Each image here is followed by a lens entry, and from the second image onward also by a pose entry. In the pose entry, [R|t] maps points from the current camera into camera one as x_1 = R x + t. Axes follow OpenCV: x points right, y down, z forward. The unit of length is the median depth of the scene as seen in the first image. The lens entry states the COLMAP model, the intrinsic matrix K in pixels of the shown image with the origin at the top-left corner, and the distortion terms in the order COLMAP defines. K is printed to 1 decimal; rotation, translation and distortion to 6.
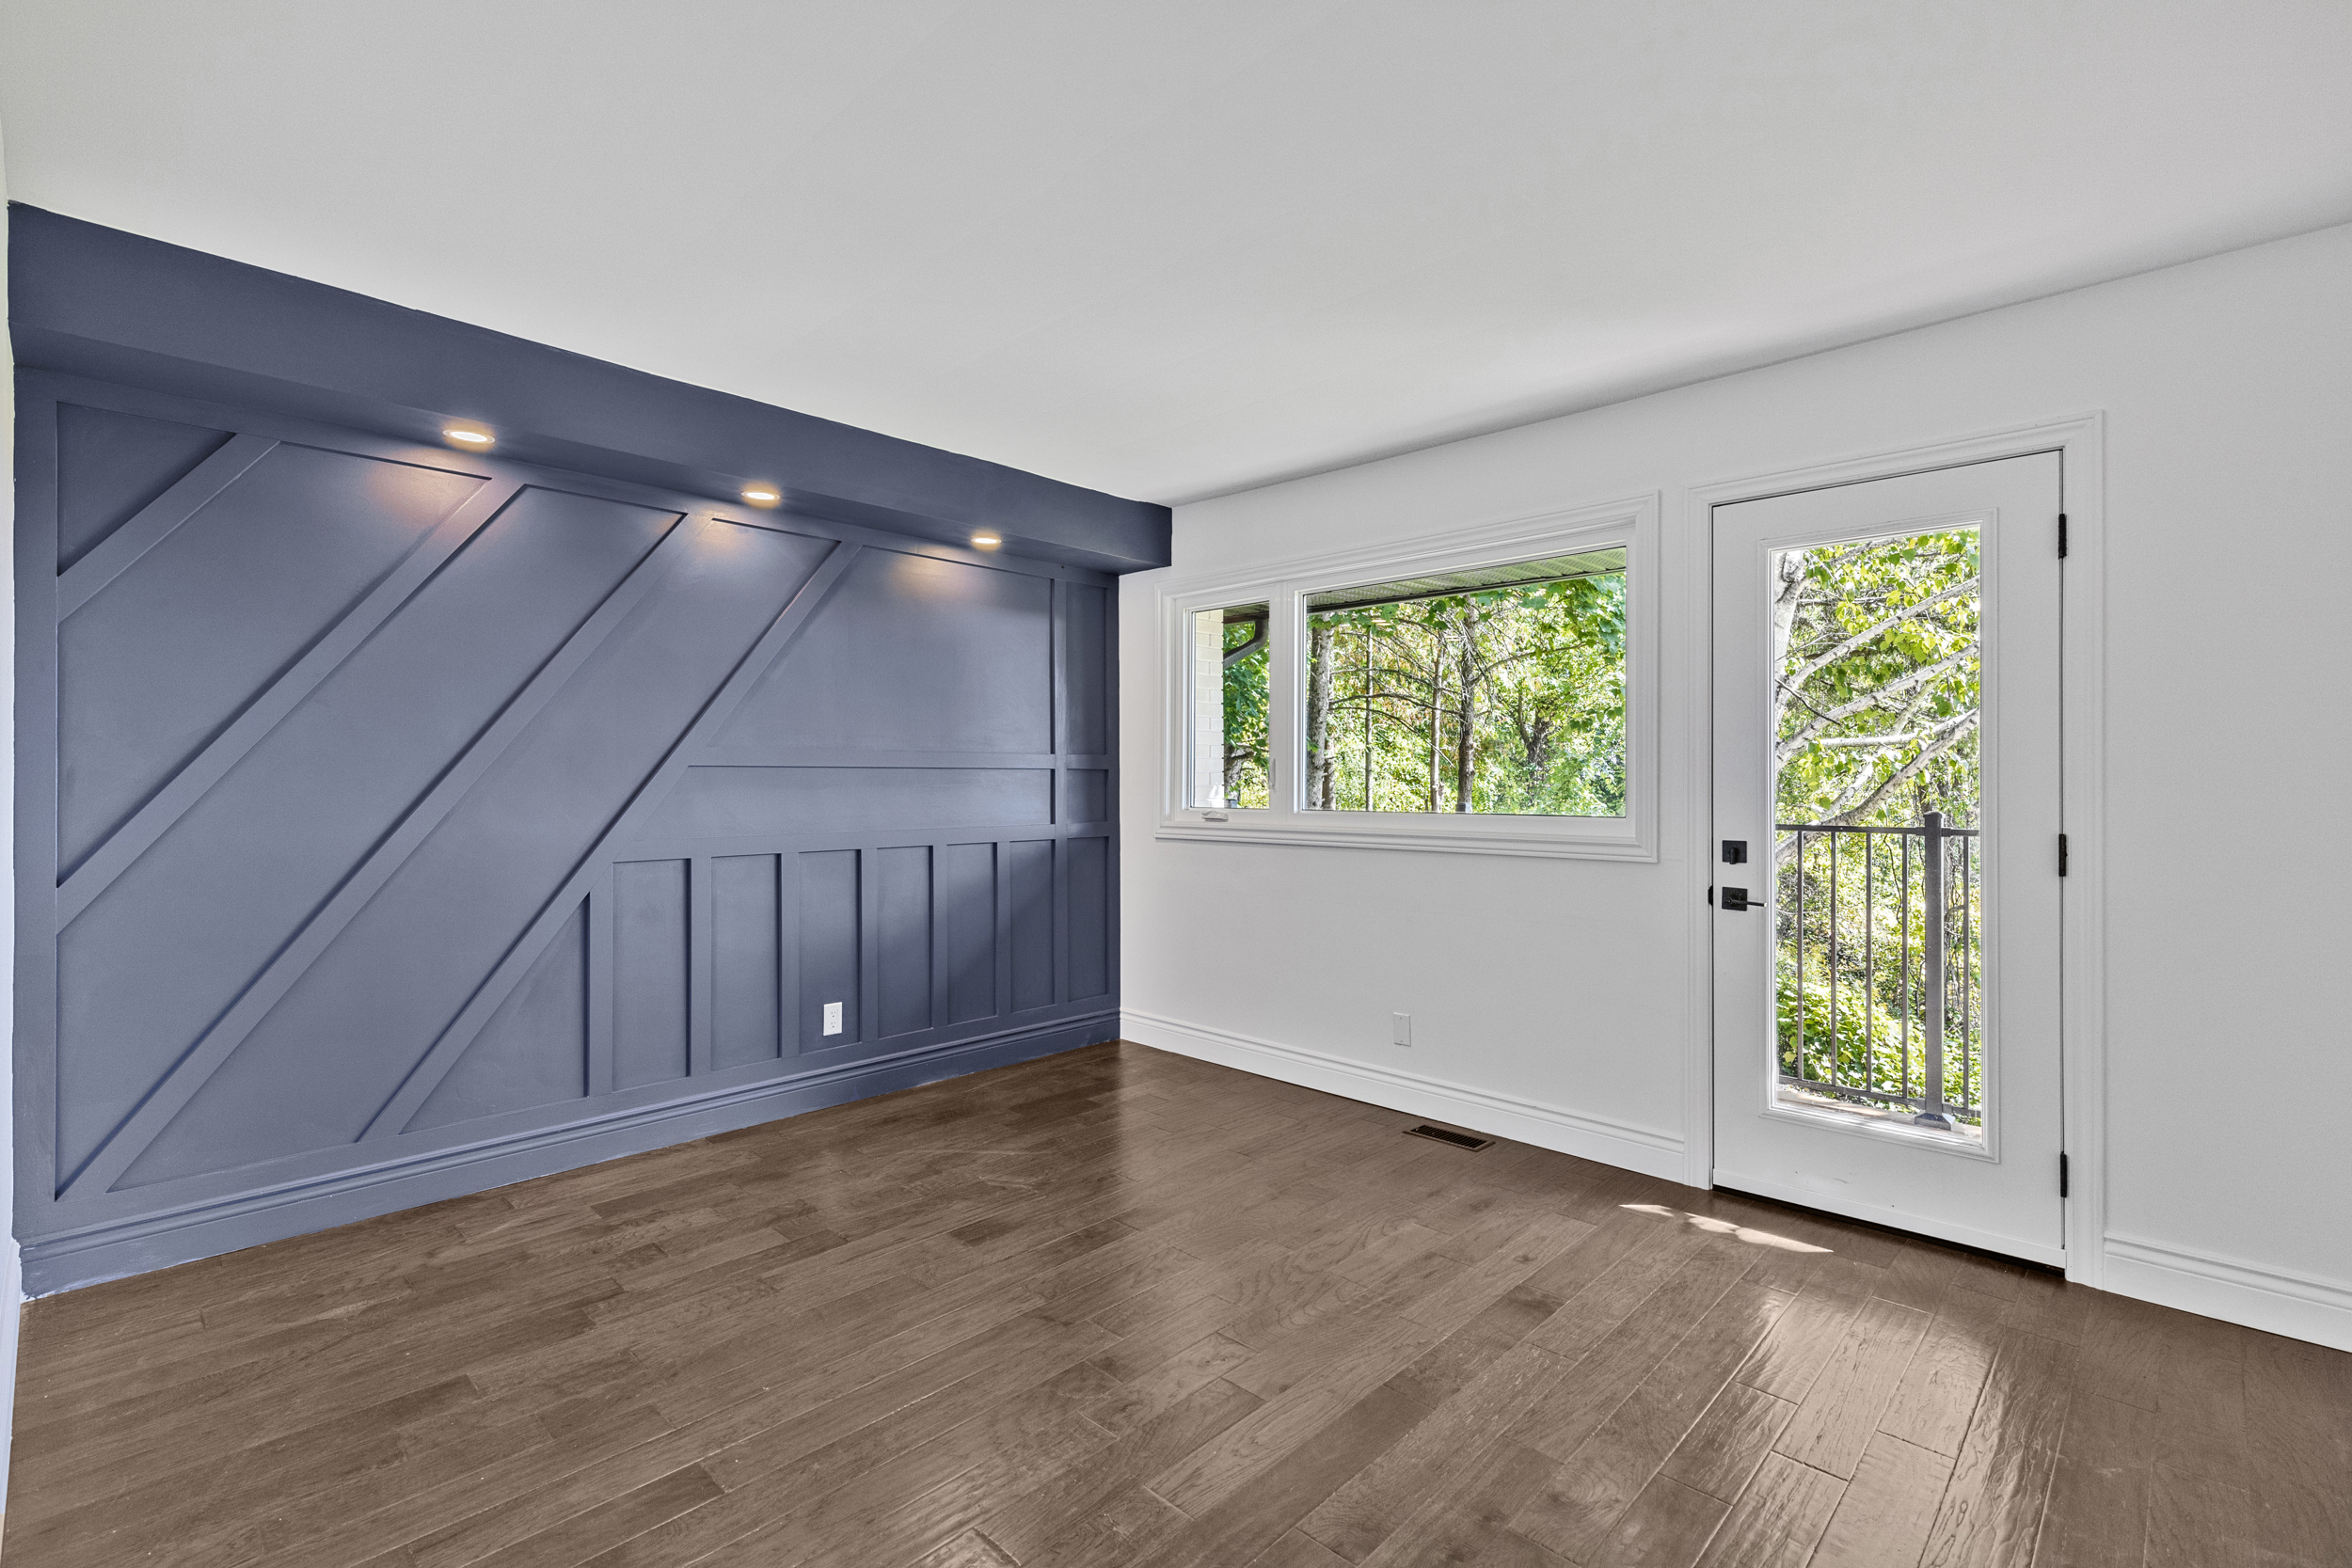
lens RADIAL K [[1062.8, 0, 1176.0], [0, 1062.8, 784.0], [0, 0, 1]] dist [-0.003045, -0.000224]
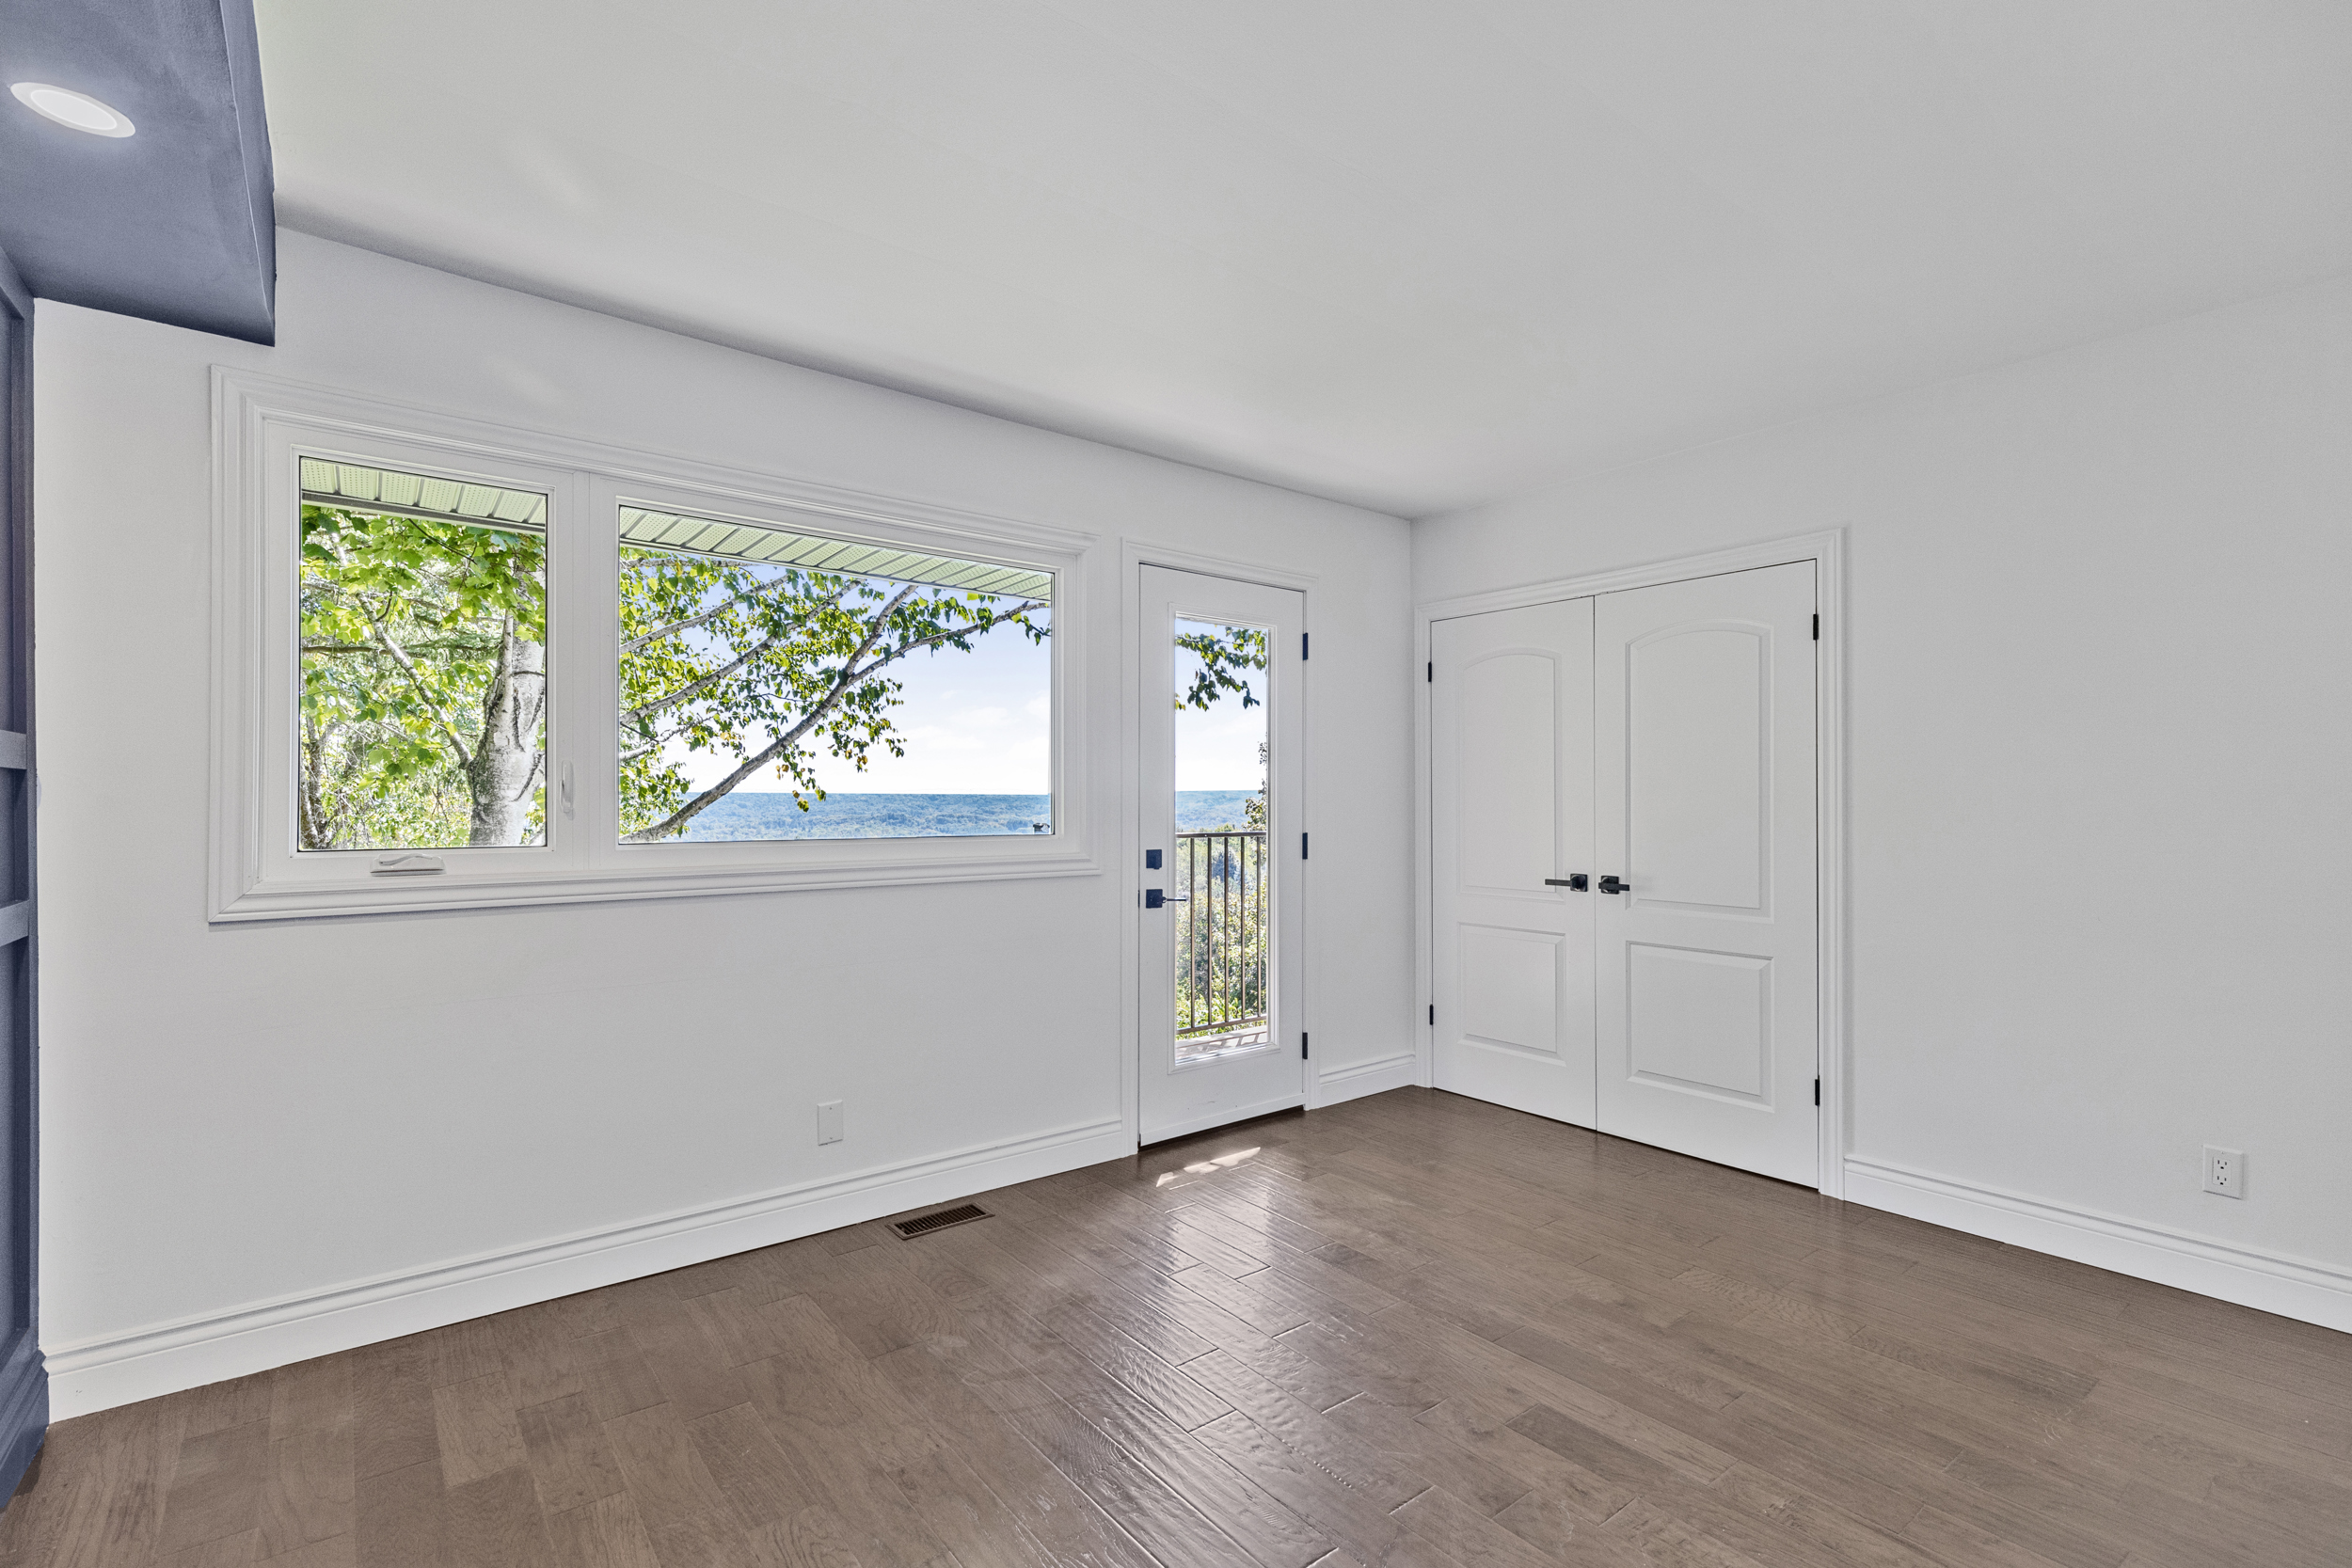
lens RADIAL K [[1105.0, 0, 1176.0], [0, 1105.0, 784.0], [0, 0, 1]] dist [0.030712, -0.000088]
pose [[0.119217, 0.009555, 0.992822, -0.703389], [-0.000069, 0.999954, -0.009615, -0.008696], [-0.992868, 0.001078, 0.119212, 0.818864]]
